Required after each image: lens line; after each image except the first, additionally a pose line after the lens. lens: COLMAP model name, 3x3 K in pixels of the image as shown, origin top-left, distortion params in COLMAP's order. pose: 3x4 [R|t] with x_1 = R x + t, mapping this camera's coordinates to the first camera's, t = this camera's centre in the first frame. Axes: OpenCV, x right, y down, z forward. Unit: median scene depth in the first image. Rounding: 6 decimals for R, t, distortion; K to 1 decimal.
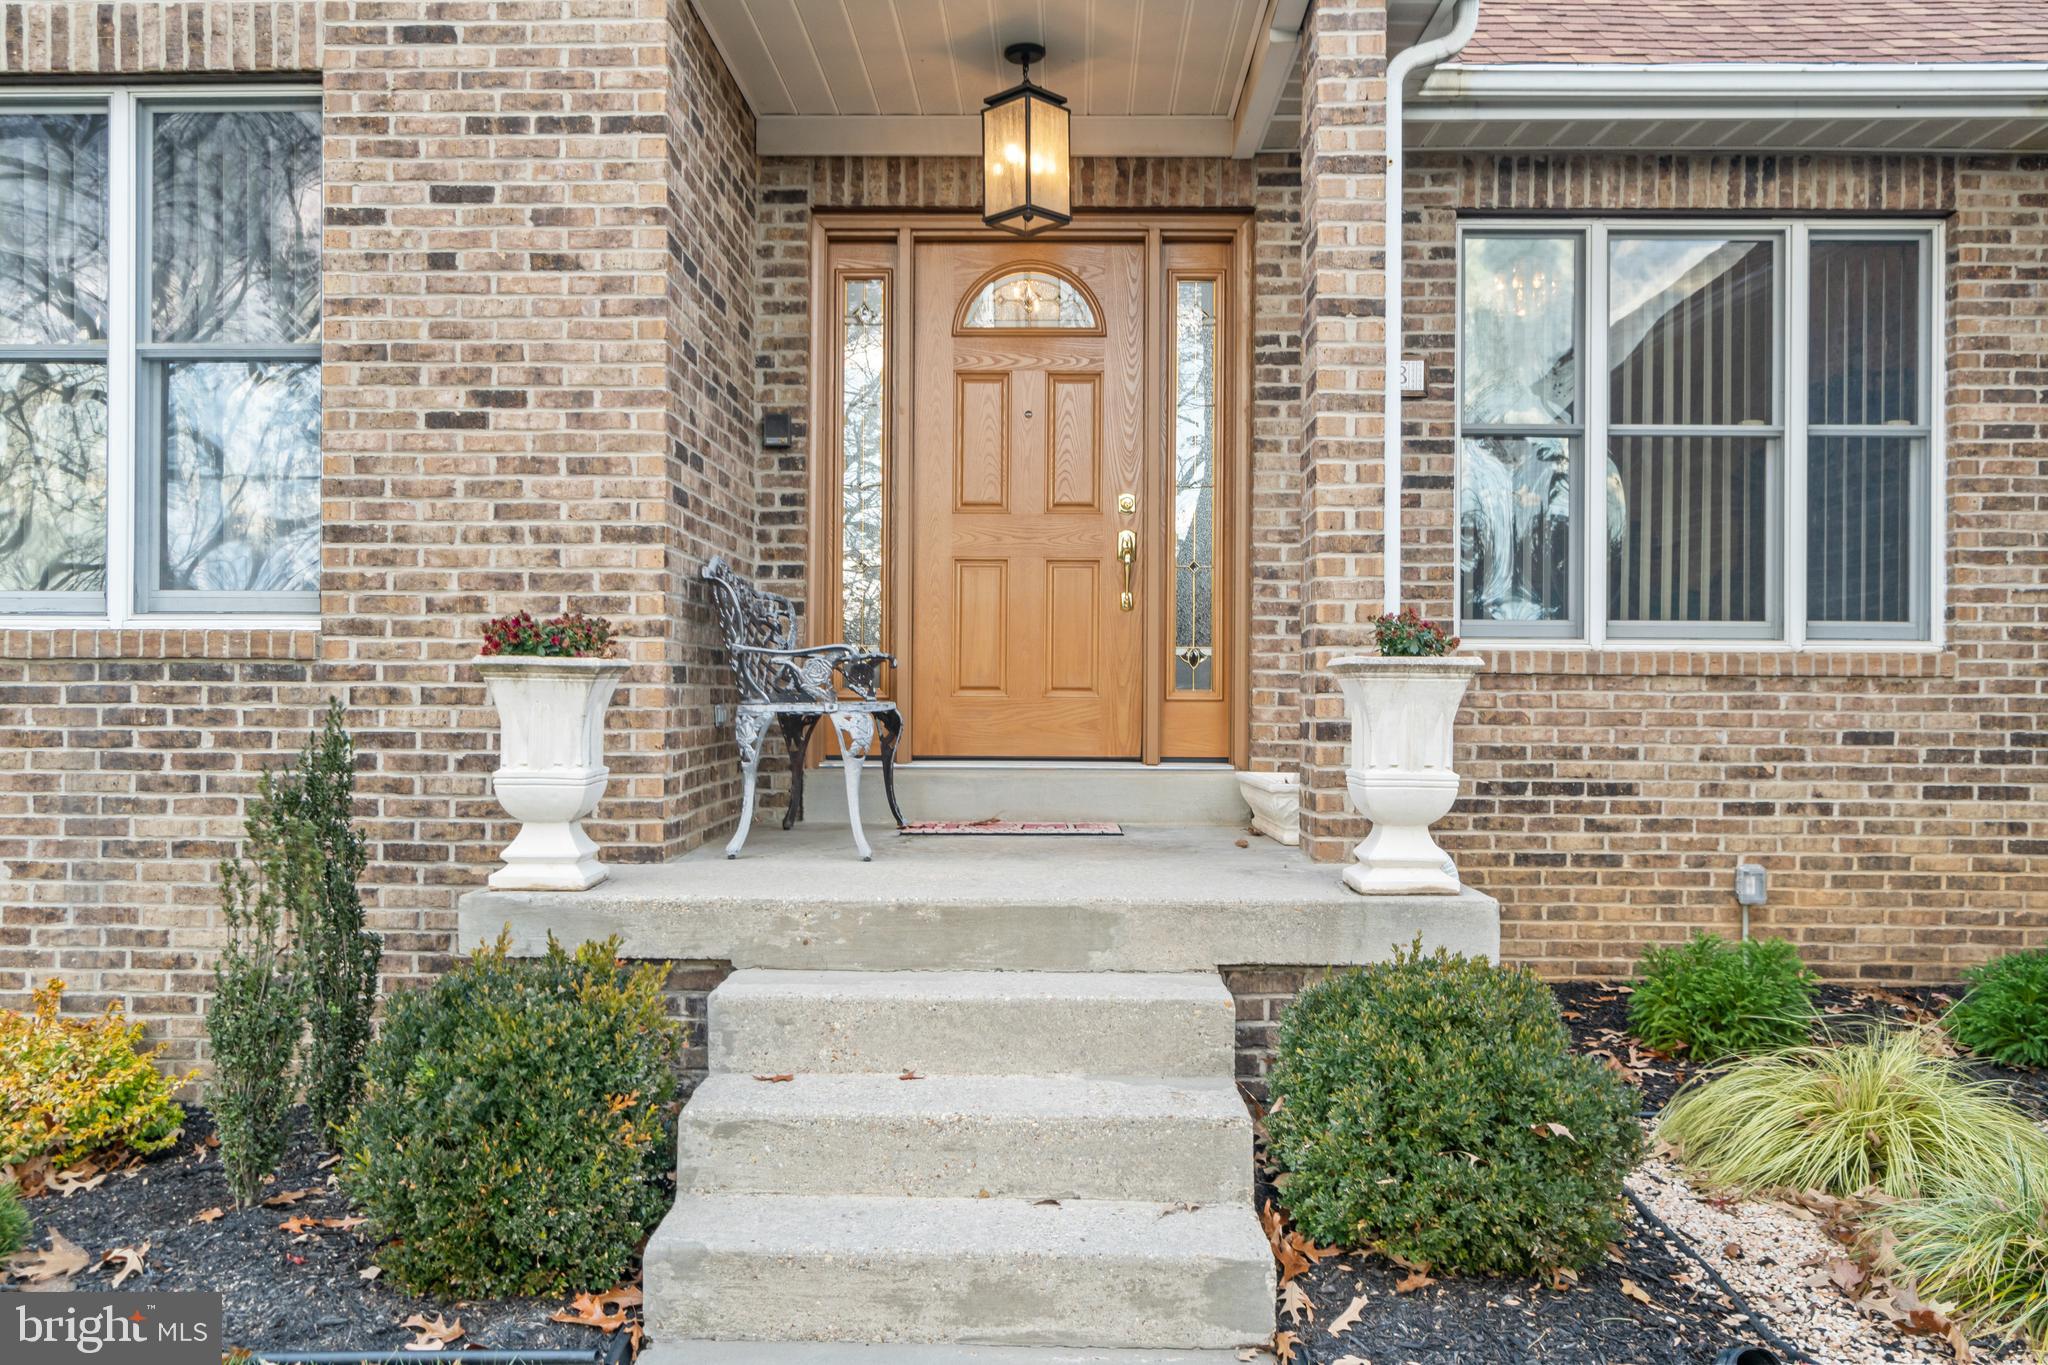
lens RADIAL K [[1611.8, 0, 1009.4], [0, 1611.8, 676.5], [0, 0, 1]] dist [0.005193, 0.007656]
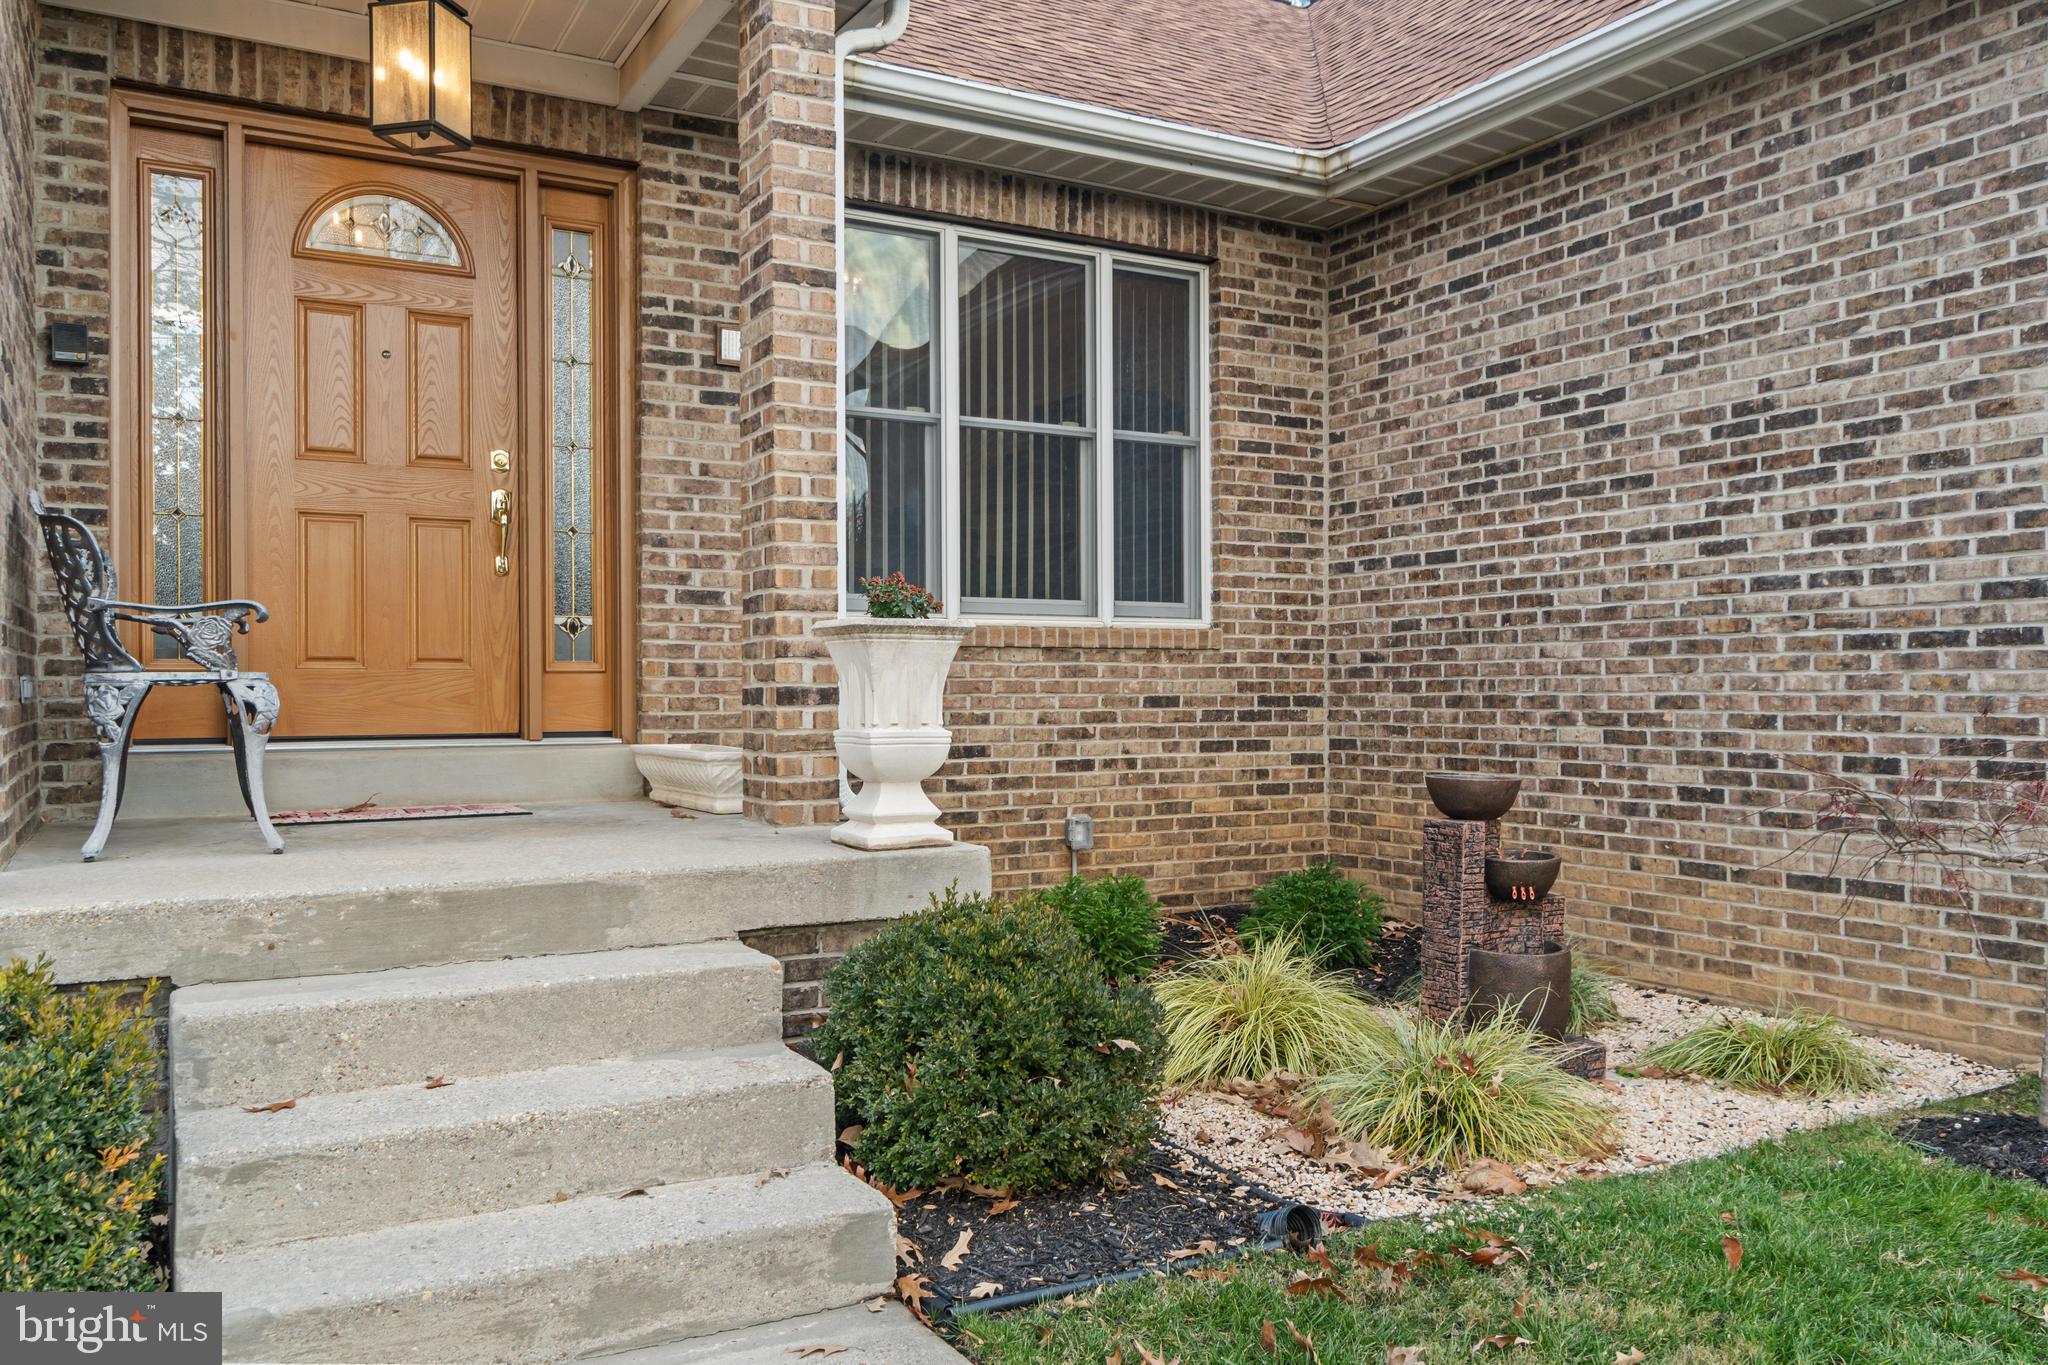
lens RADIAL K [[1611.8, 0, 1013.8], [0, 1611.8, 669.7], [0, 0, 1]] dist [0.005193, 0.007656]
pose [[0.862574, -0.002791, 0.505923, -0.171196], [0.002396, 0.999996, 0.001433, 0.015196], [-0.505925, -0.000024, 0.862577, 0.057069]]
